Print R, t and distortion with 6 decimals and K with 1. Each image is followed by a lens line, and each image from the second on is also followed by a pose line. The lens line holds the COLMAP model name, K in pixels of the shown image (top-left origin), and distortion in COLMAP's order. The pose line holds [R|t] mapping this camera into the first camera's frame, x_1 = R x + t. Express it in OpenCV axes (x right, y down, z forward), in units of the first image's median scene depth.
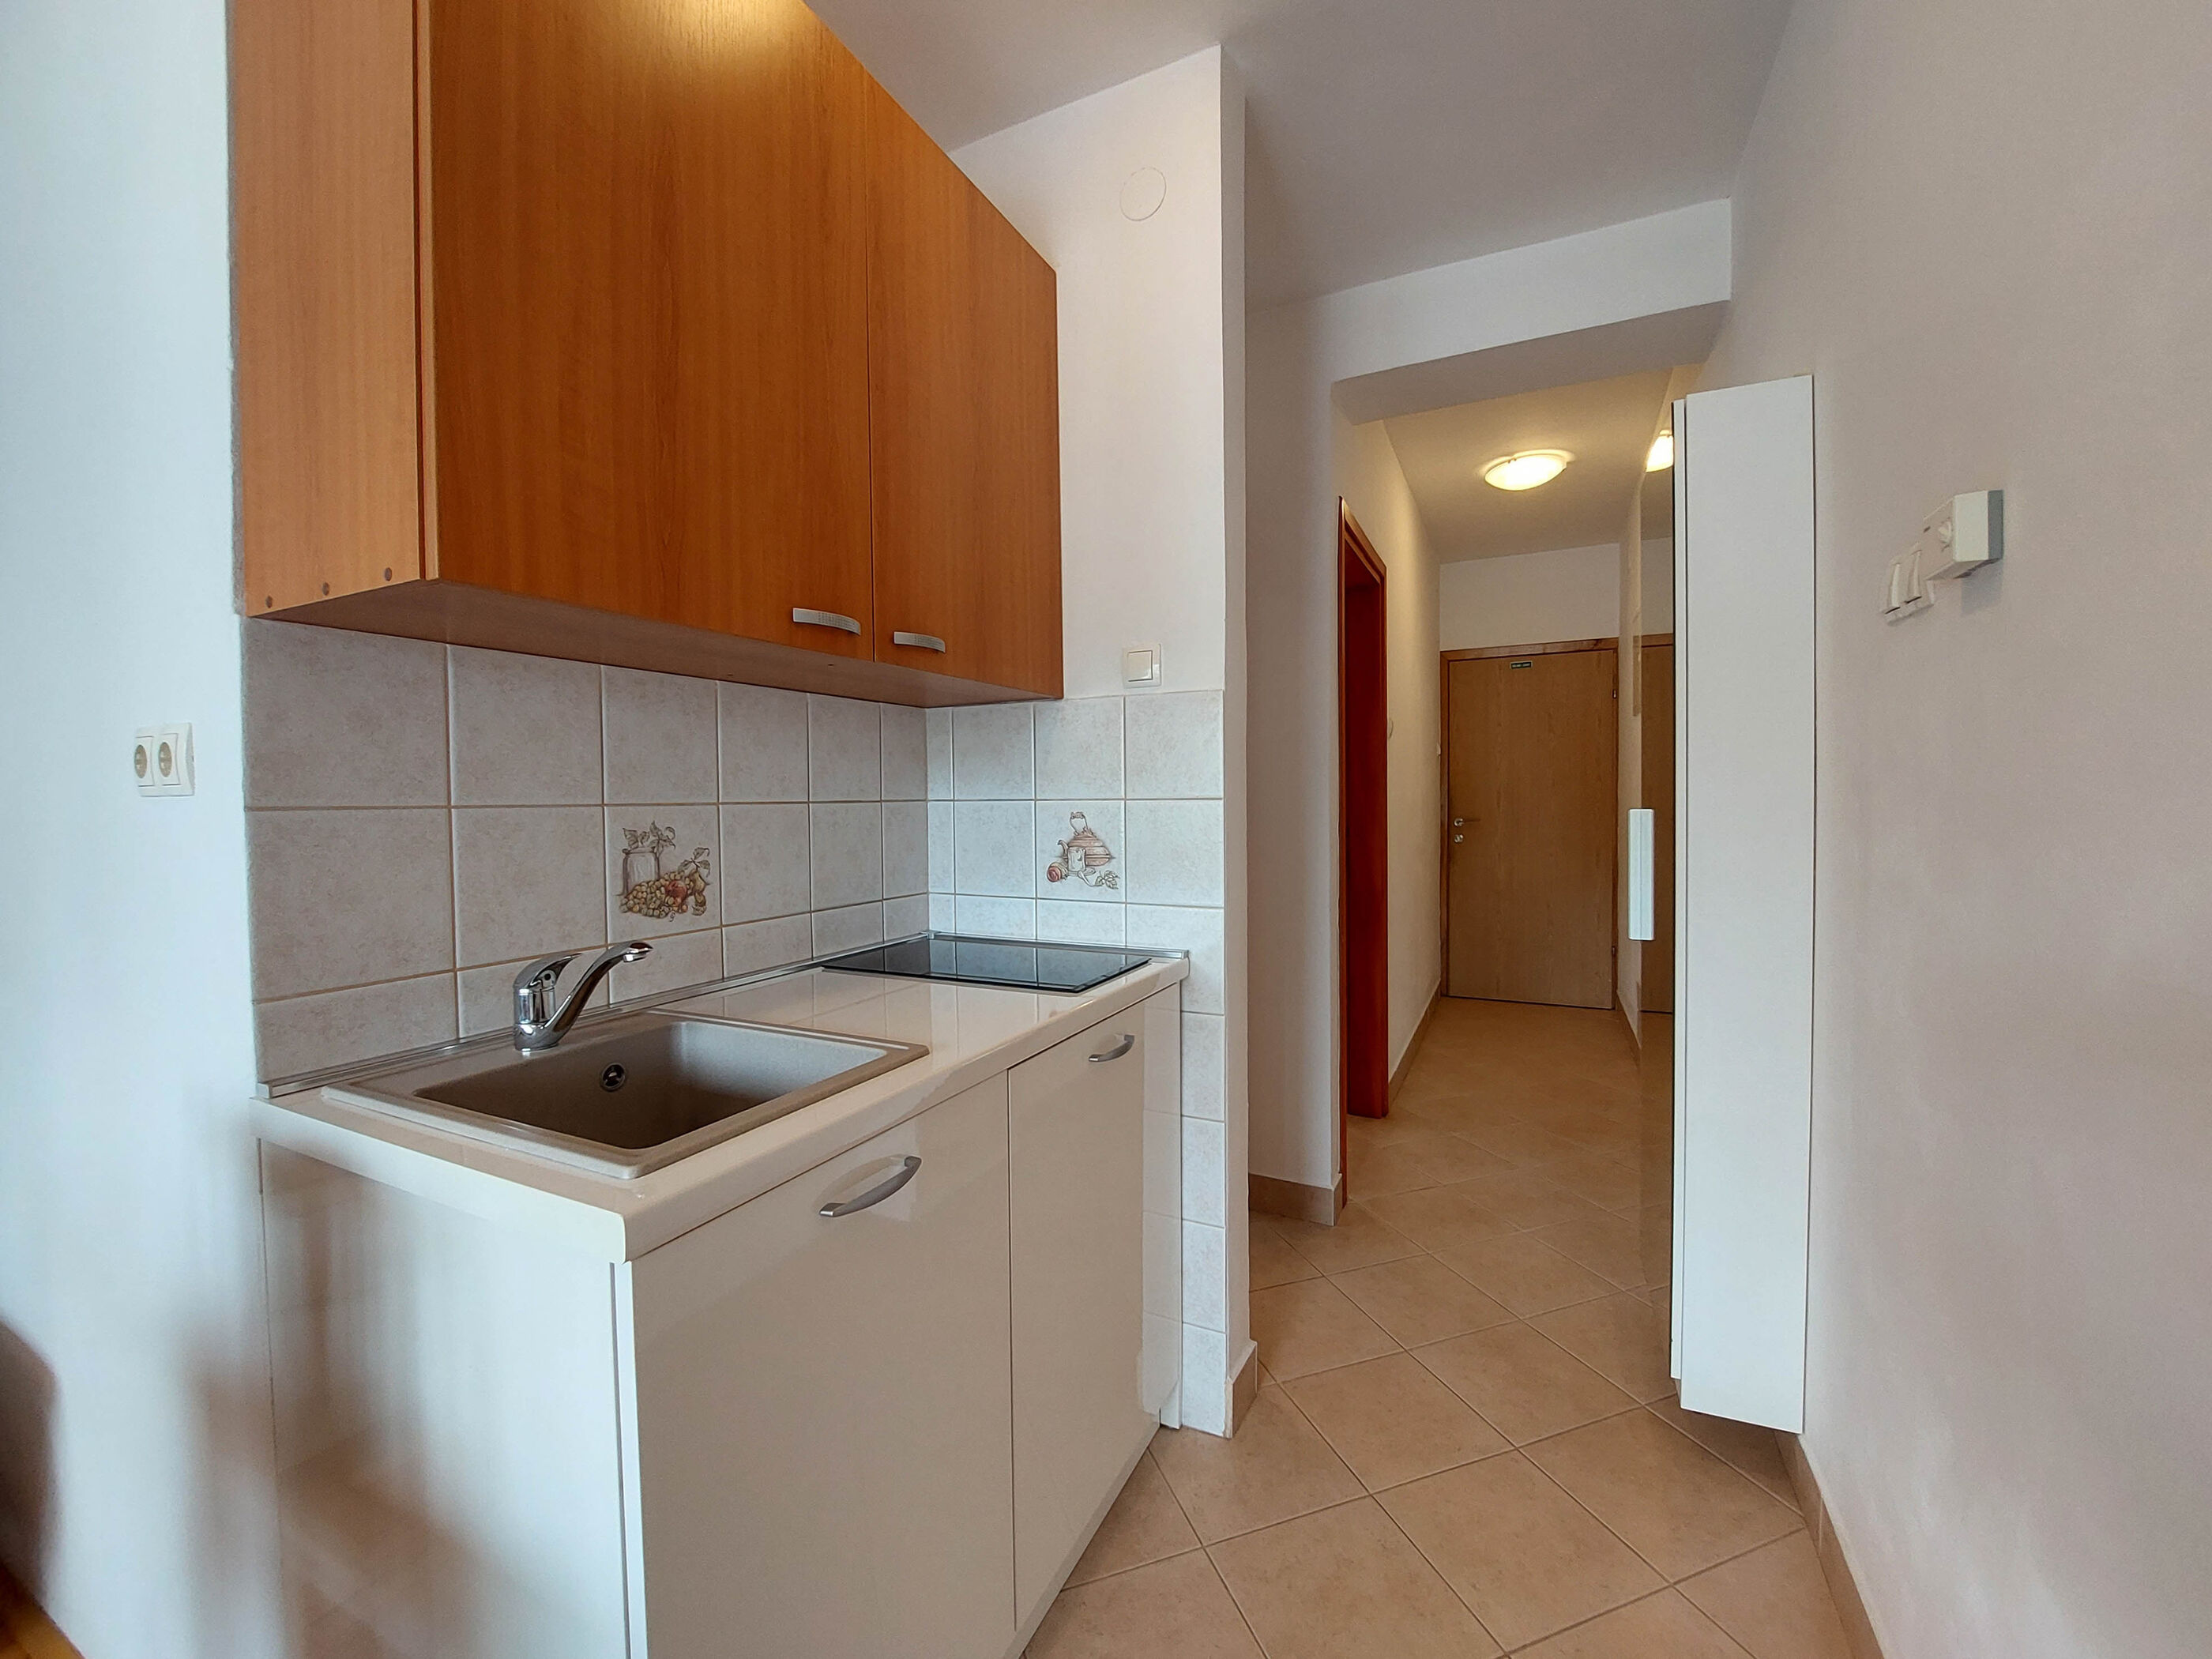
lens RADIAL K [[891.7, 0, 1103.2], [0, 891.7, 827.7], [0, 0, 1]] dist [-0.012011, -0.000724]
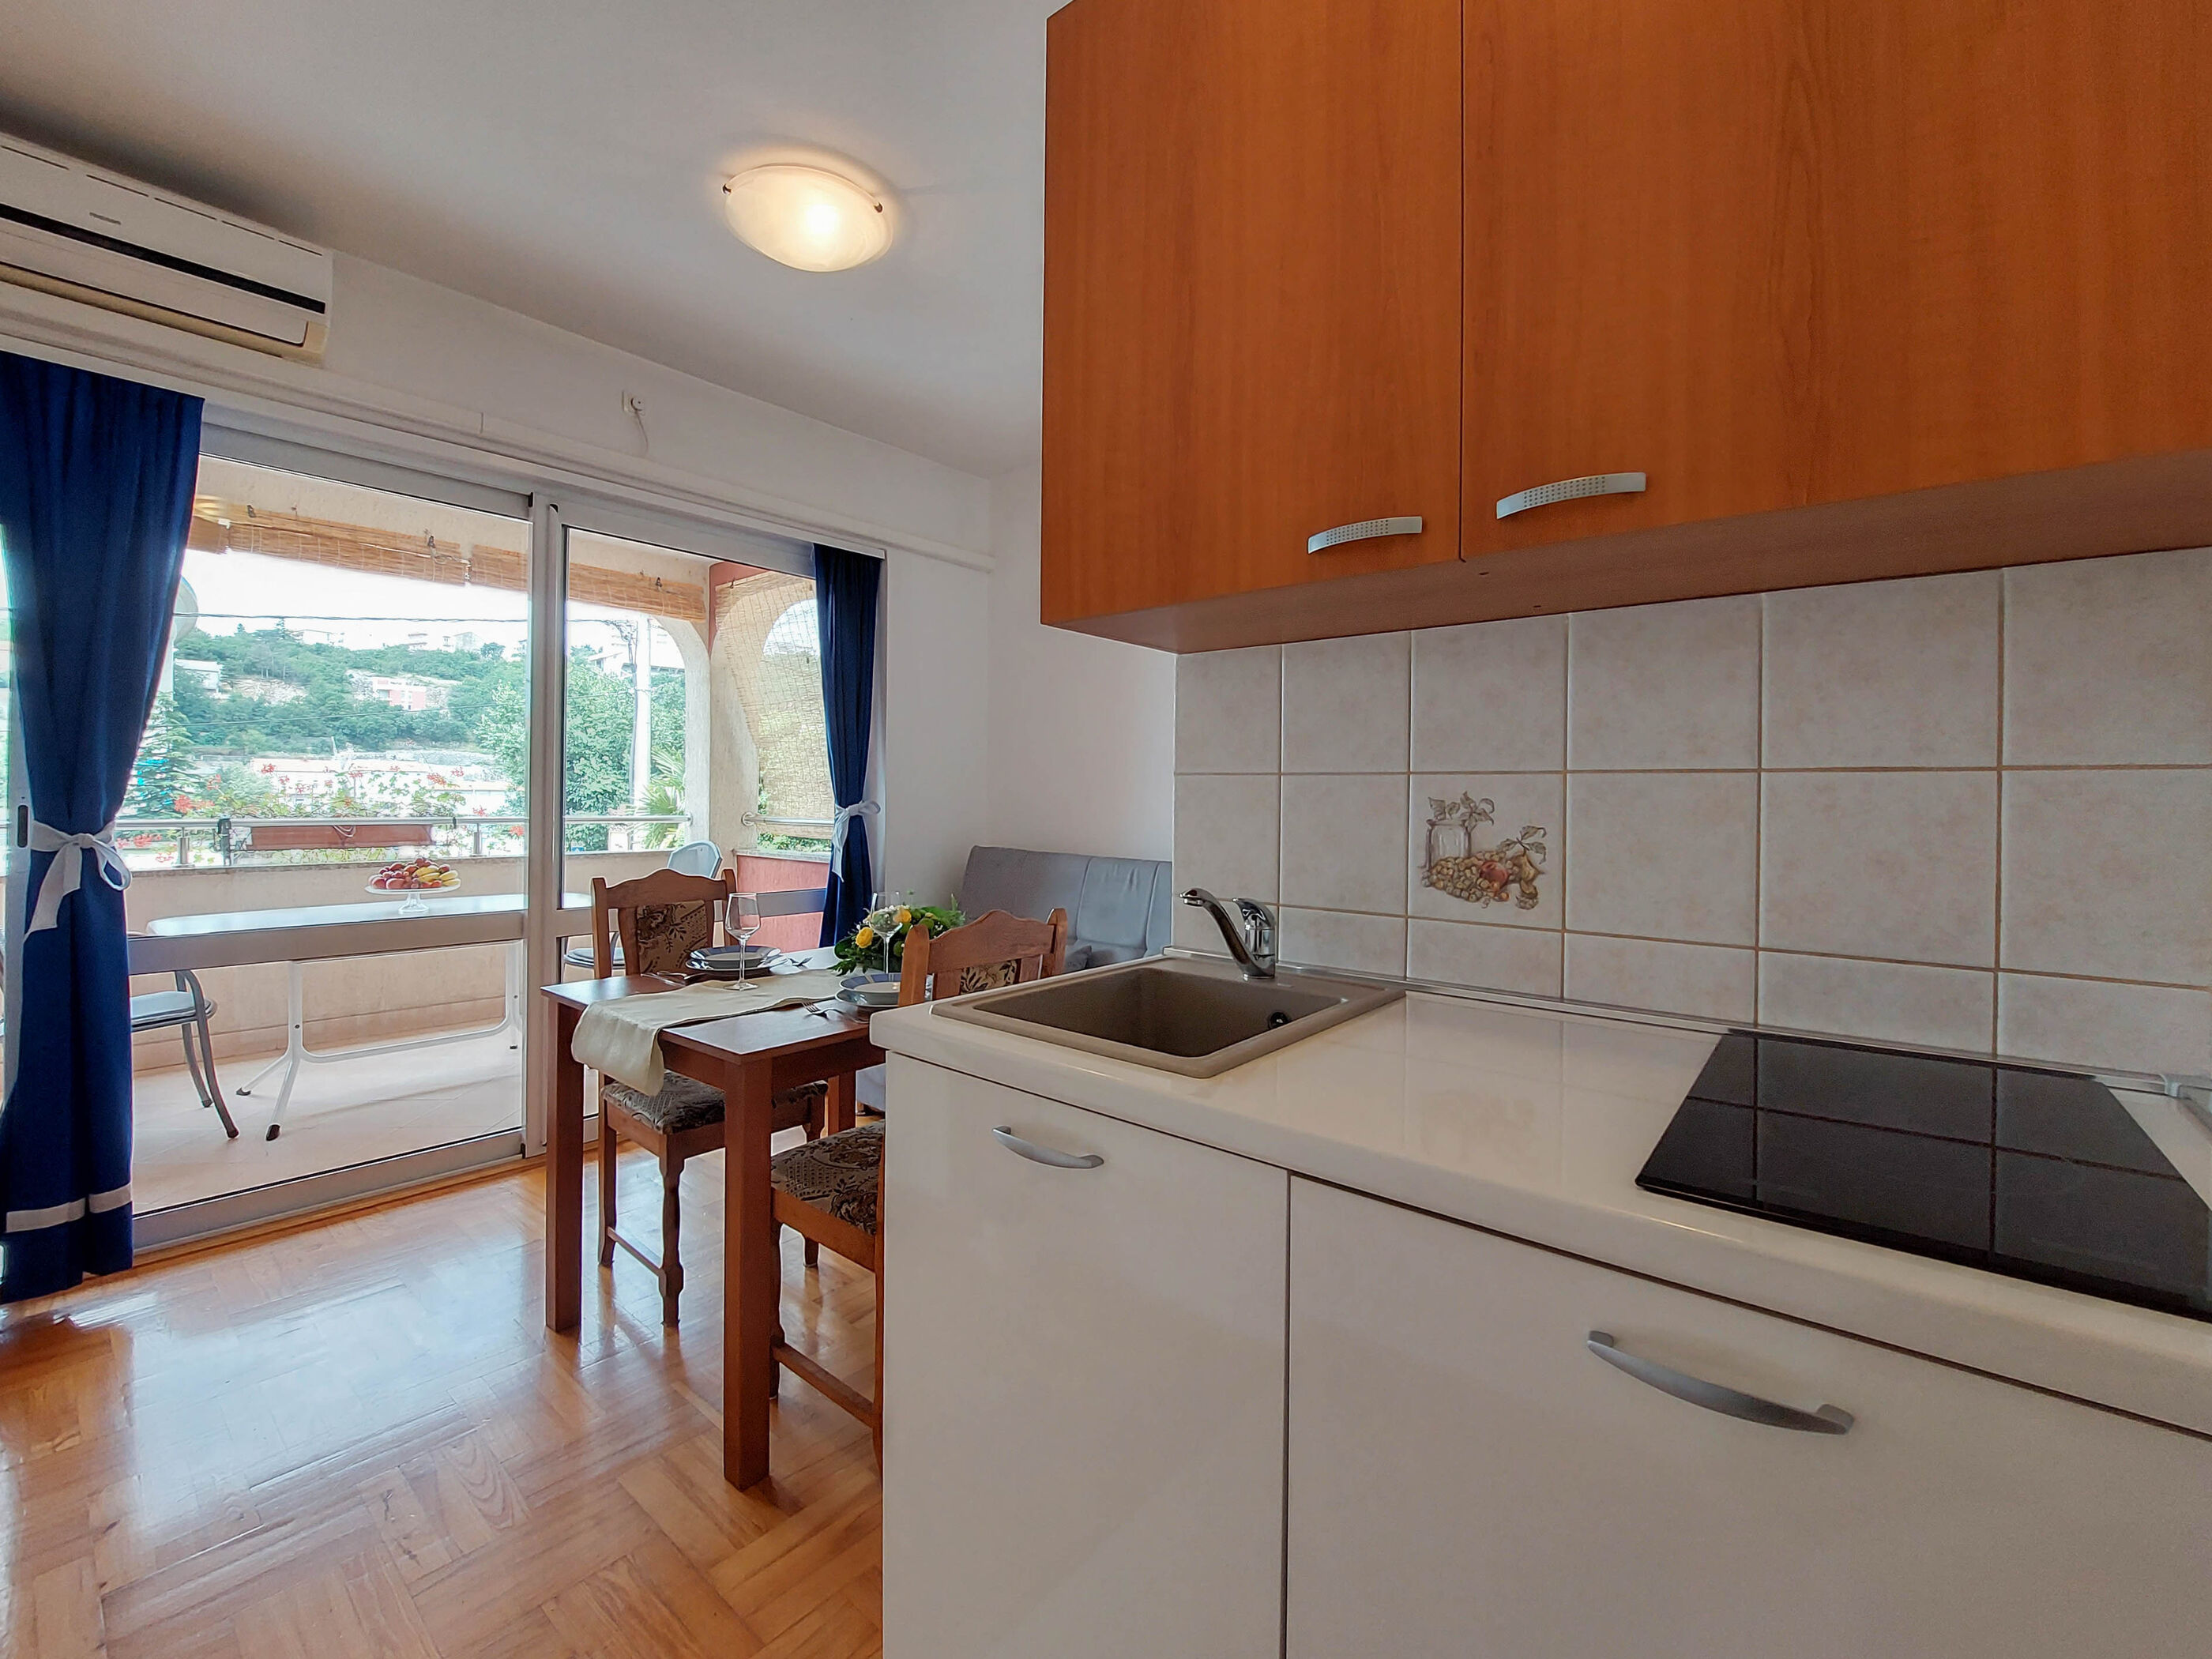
lens RADIAL K [[934.1, 0, 1112.0], [0, 934.1, 798.8], [0, 0, 1]] dist [-0.013531, -0.002475]
pose [[-0.228114, 0.009033, -0.973593, 0.389389], [-0.042751, 0.998900, 0.019284, -0.002036], [0.972695, 0.046021, -0.227477, 0.694861]]
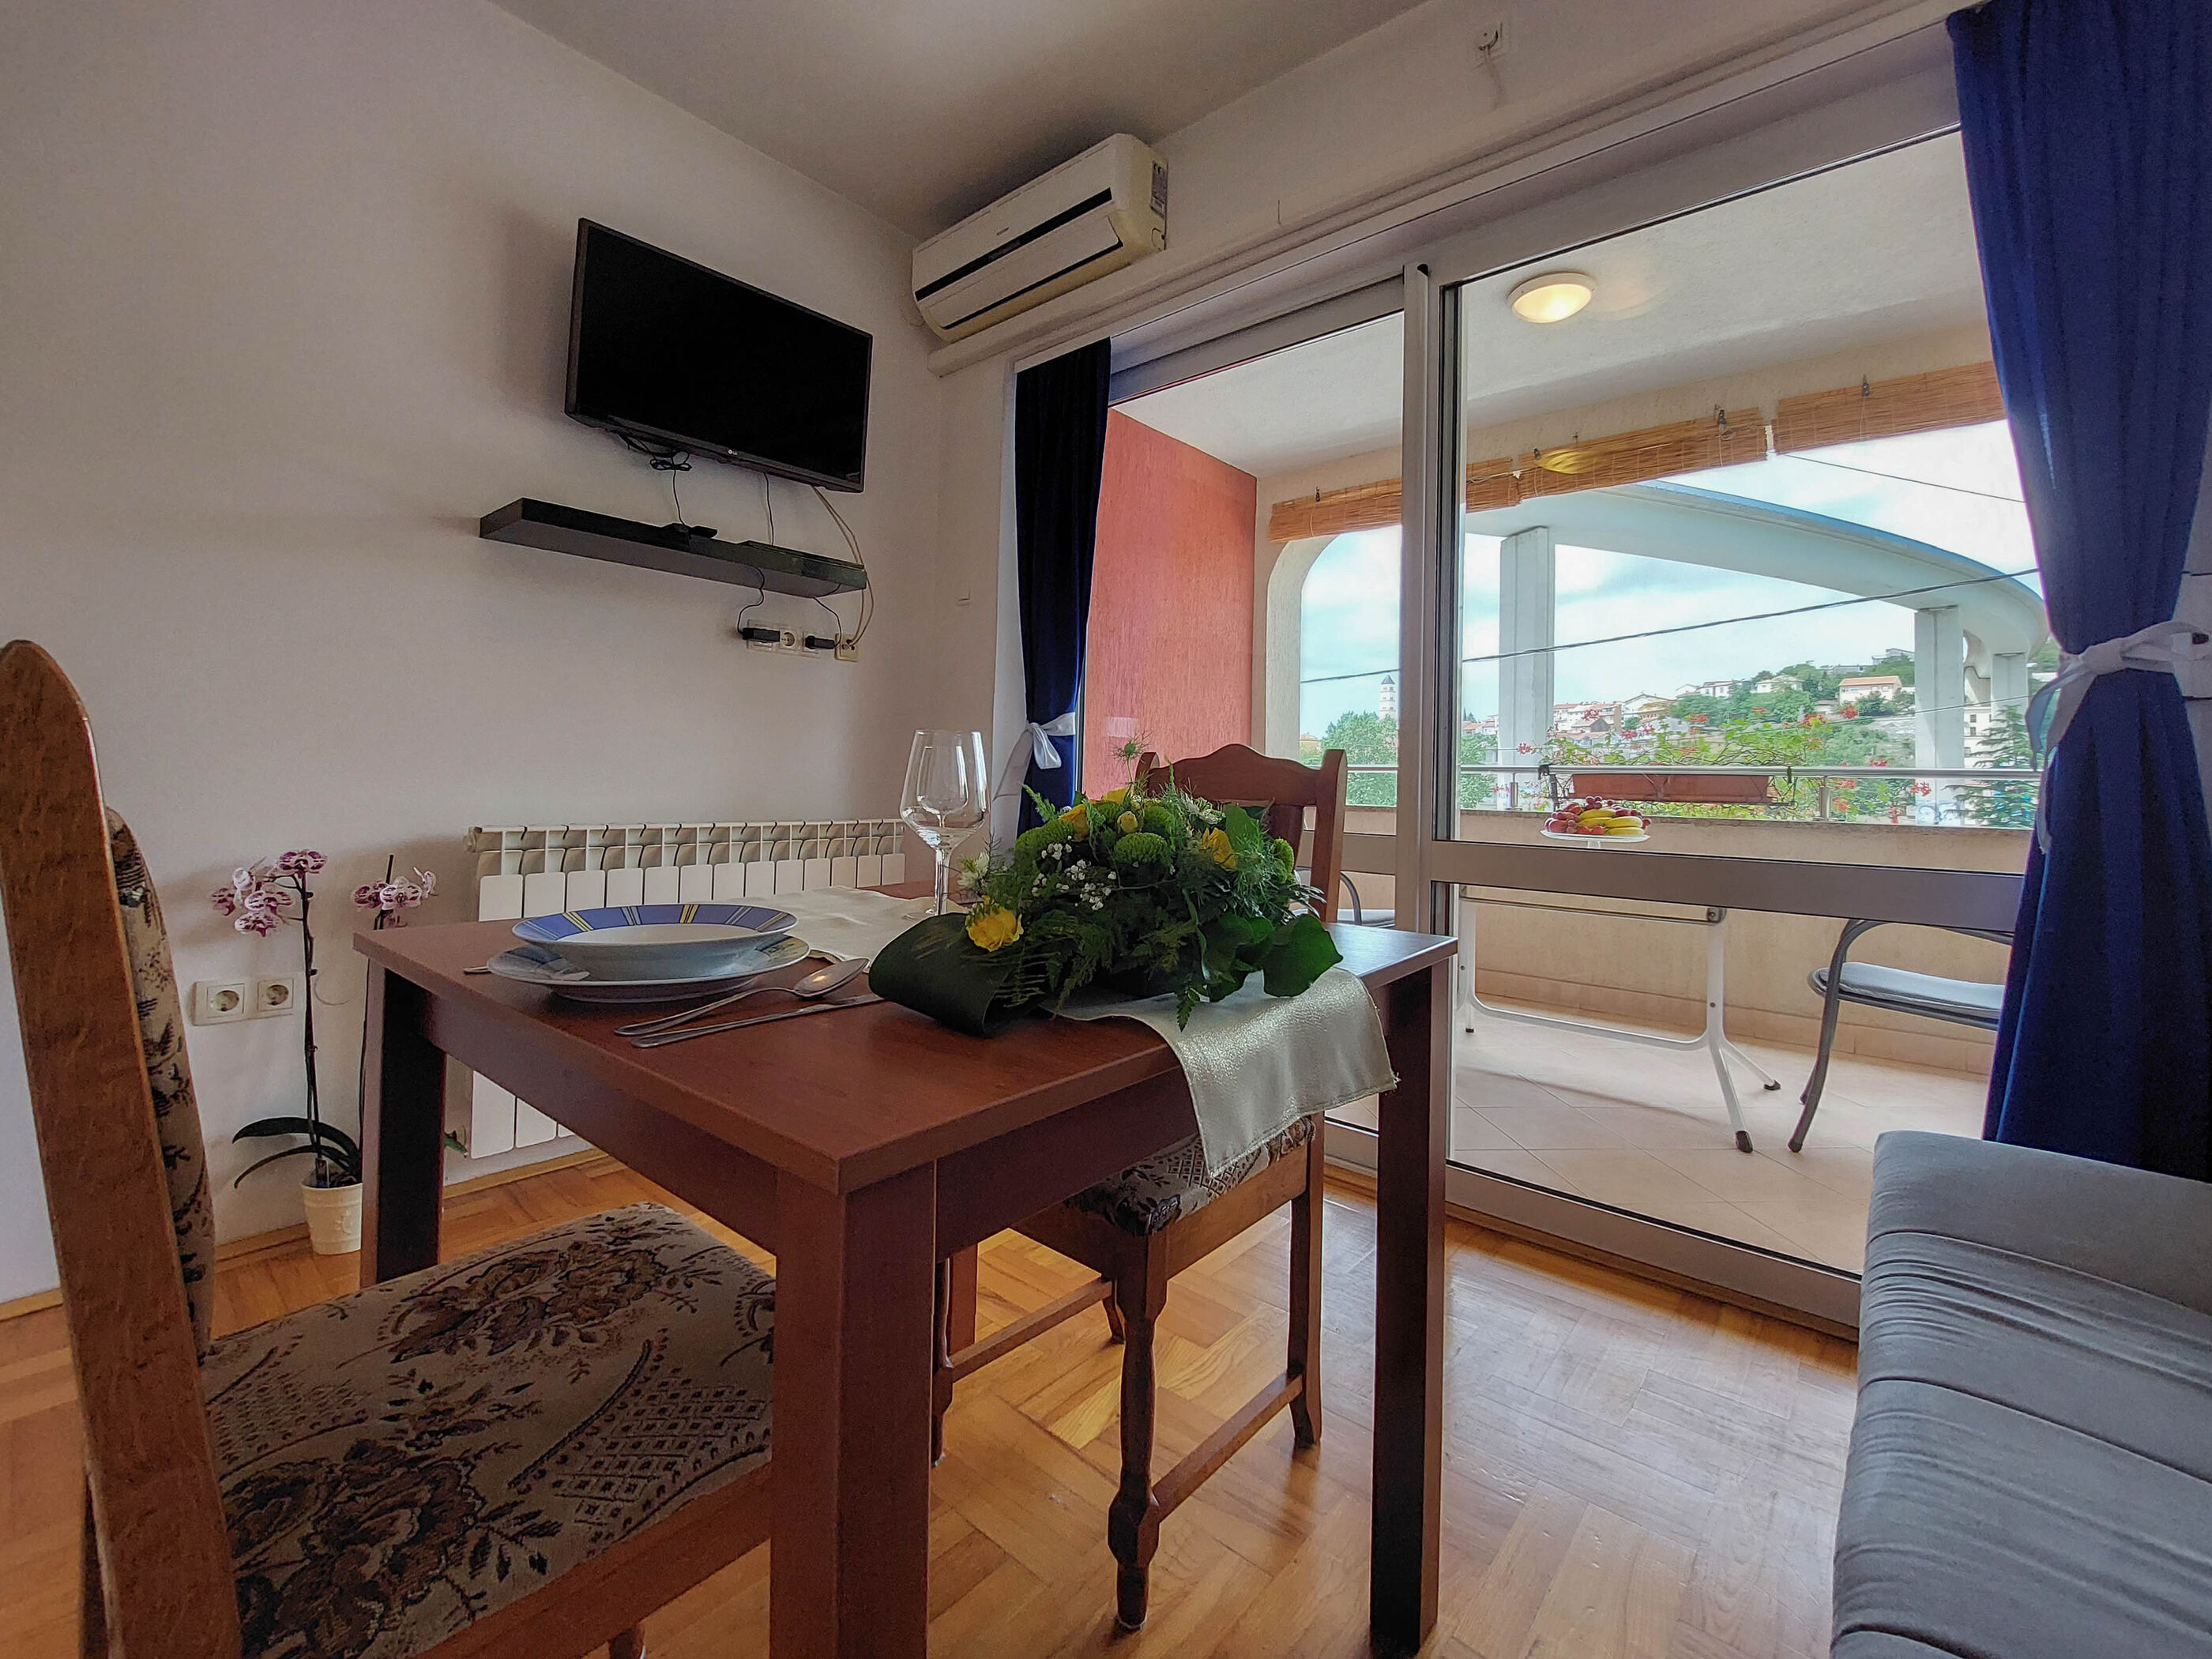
lens RADIAL K [[918.3, 0, 1086.5], [0, 918.3, 753.5], [0, 0, 1]] dist [0.001545, -0.021284]
pose [[-0.964011, -0.006137, 0.265793, -0.967979], [-0.005413, 0.999979, 0.003453, 0.171887], [-0.265809, 0.001890, -0.964024, 0.548117]]
